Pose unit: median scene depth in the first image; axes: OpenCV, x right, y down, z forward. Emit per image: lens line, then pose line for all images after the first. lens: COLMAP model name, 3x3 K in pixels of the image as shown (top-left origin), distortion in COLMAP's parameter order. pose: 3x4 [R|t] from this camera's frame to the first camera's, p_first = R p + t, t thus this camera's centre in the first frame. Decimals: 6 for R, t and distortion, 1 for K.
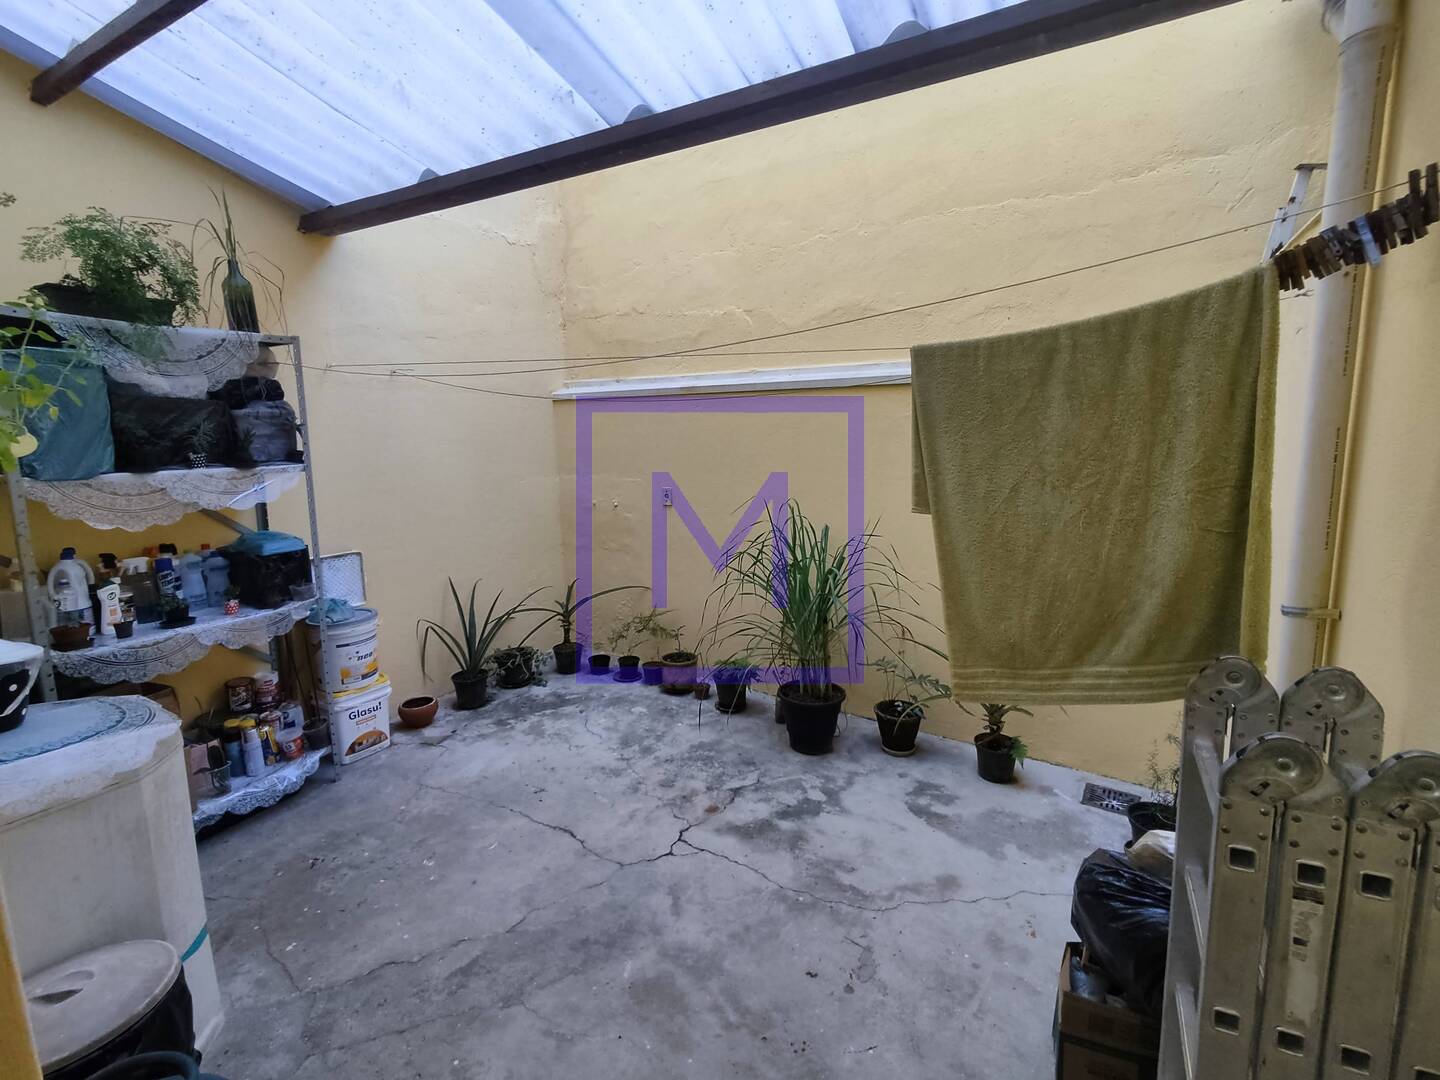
lens RADIAL K [[664.1, 0, 721.3], [0, 664.1, 525.4], [0, 0, 1]] dist [-0.006802, 0.004879]
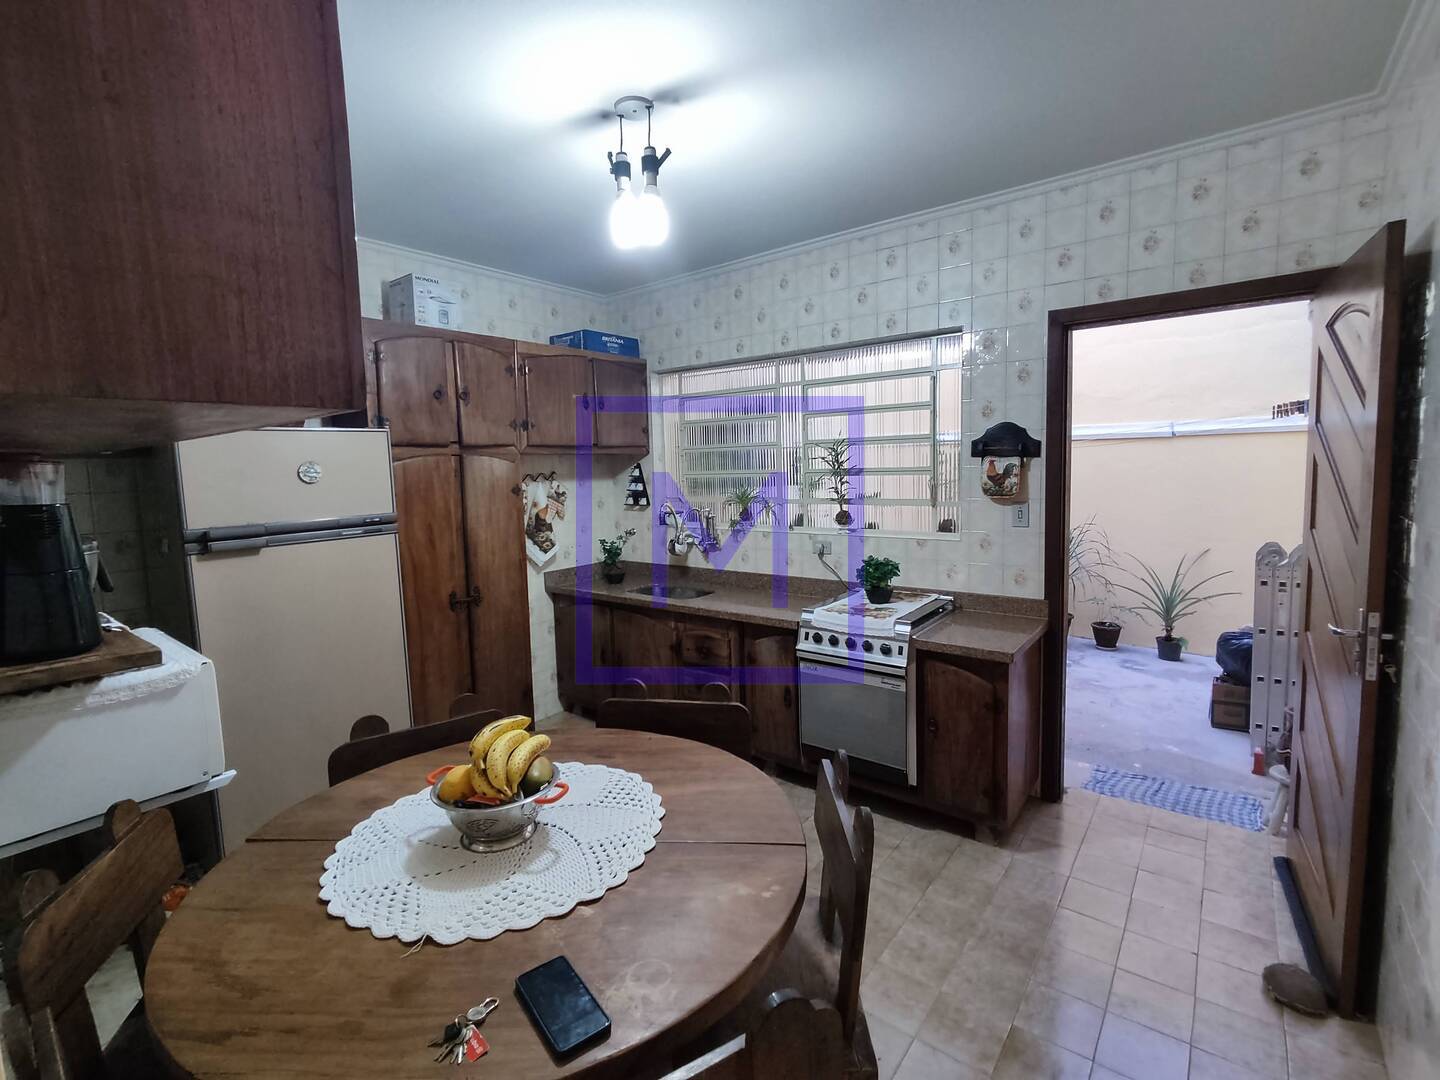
lens RADIAL K [[662.4, 0, 720.0], [0, 662.4, 524.9], [0, 0, 1]] dist [0.000183, -0.003705]
pose [[0.988154, -0.000475, -0.153465, -0.571866], [-0.006056, 0.999096, -0.042088, 0.118178], [0.153346, 0.042518, 0.987257, -1.080595]]
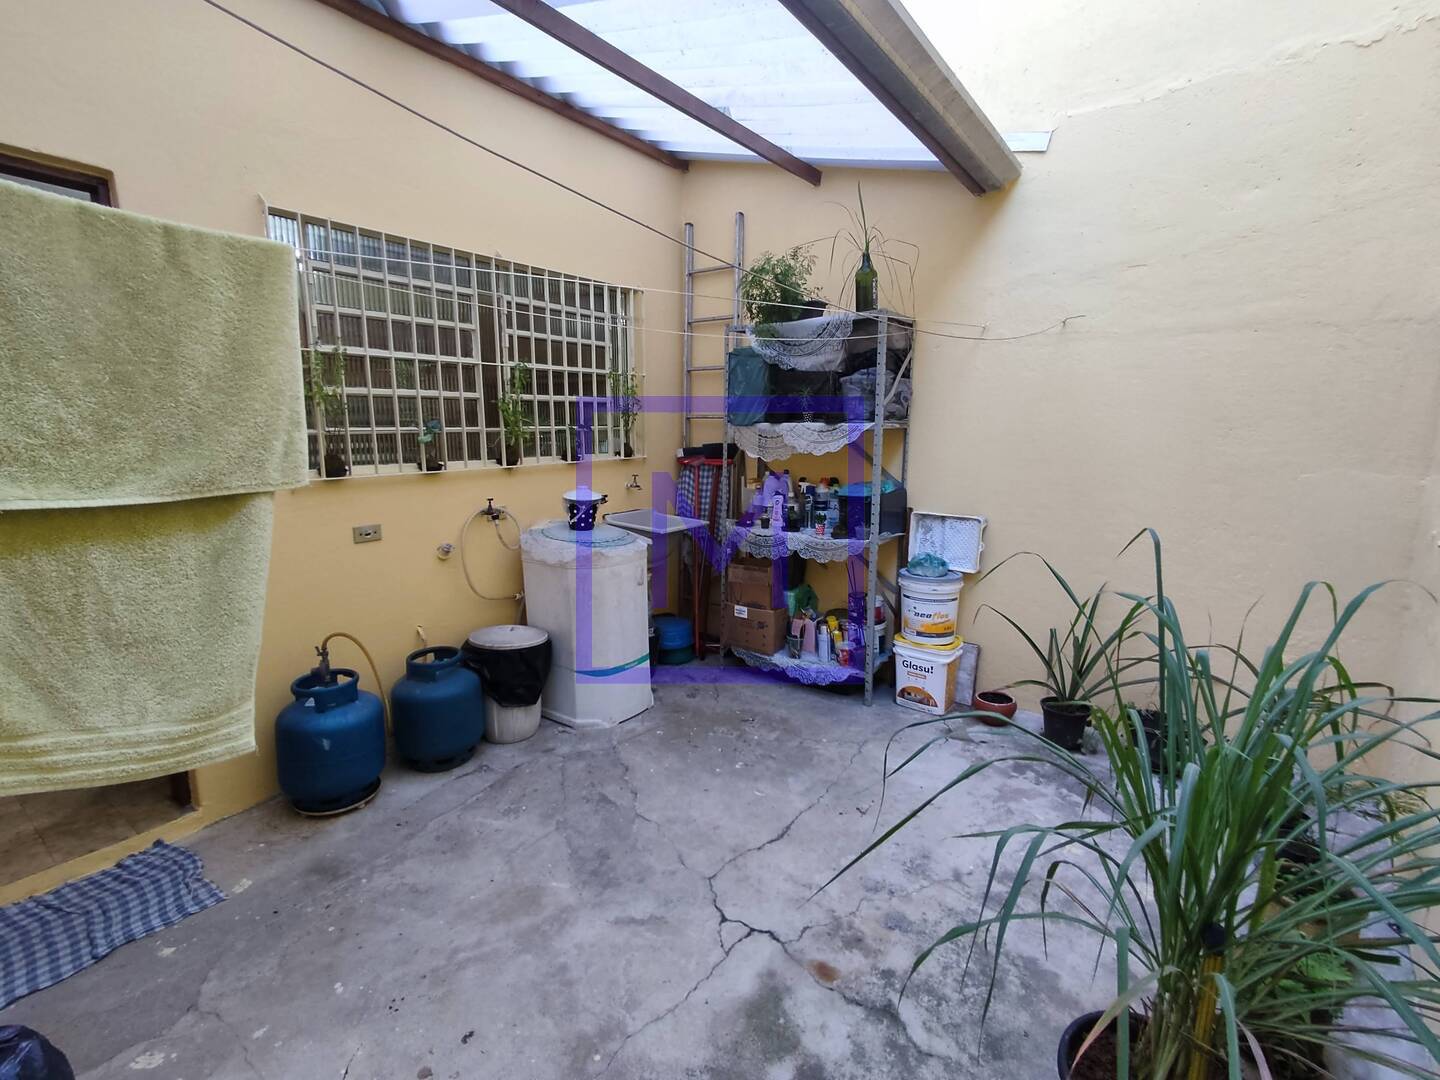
lens RADIAL K [[662.6, 0, 714.6], [0, 662.6, 522.6], [0, 0, 1]] dist [0.002172, 0.000185]
pose [[-0.128318, 0.165962, -0.977748, 0.579104], [-0.132659, 0.974166, 0.182764, -0.103514], [0.982820, 0.153159, -0.102987, 0.930558]]
